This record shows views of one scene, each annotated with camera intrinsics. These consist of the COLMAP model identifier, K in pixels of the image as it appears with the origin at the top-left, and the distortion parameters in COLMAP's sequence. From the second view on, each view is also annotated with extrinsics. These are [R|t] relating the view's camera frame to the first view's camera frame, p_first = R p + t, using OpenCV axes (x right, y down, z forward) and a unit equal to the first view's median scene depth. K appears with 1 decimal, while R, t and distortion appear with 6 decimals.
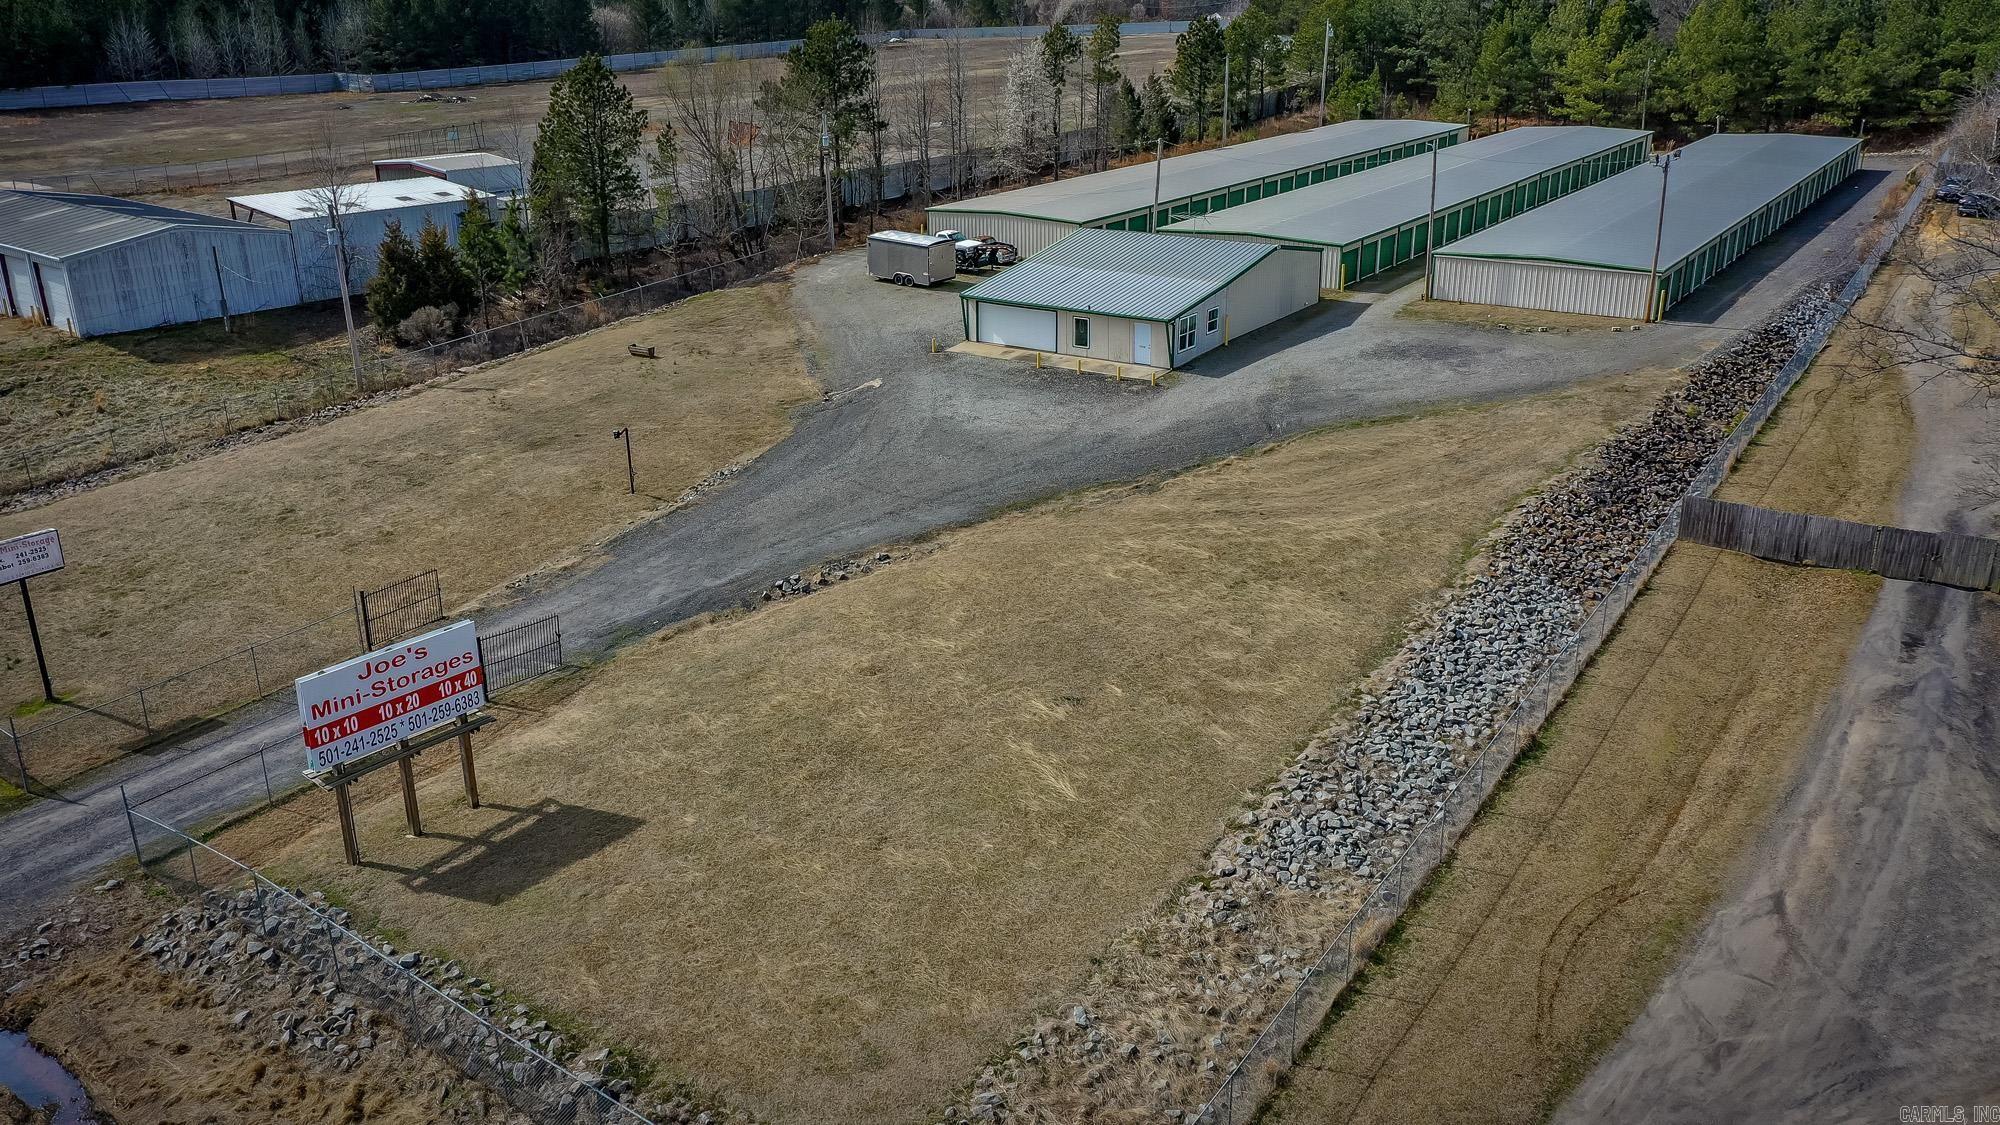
lens RADIAL K [[1595.4, 0, 1000.0], [0, 1595.4, 562.5], [0, 0, 1]] dist [0.022870, 0.001951]
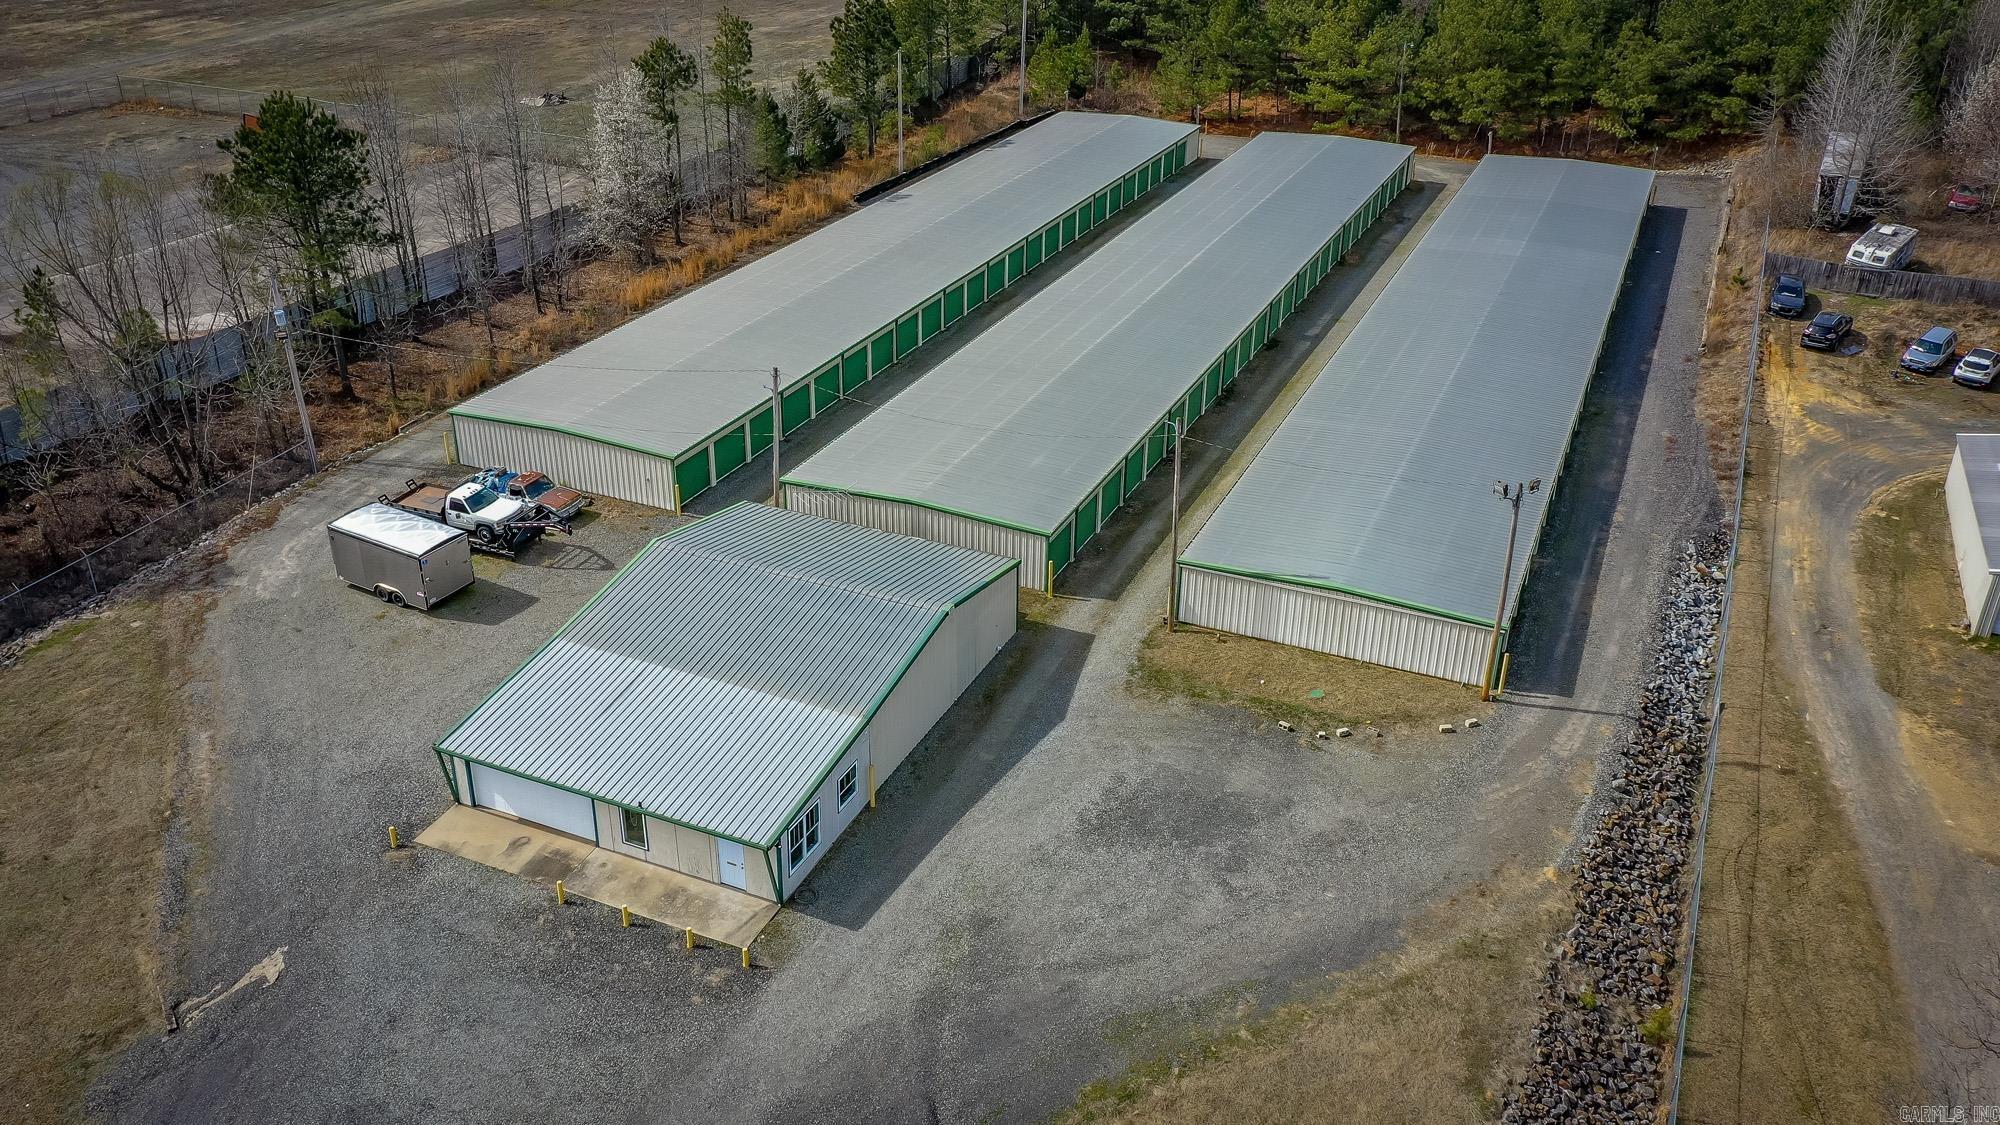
lens RADIAL K [[1595.4, 0, 1000.0], [0, 1595.4, 562.5], [0, 0, 1]] dist [0.022870, 0.001951]
pose [[0.984960, -0.057289, 0.163006, 0.081770], [0.037306, 0.991692, 0.123109, -0.269721], [-0.168704, -0.115177, 0.978914, 0.333105]]
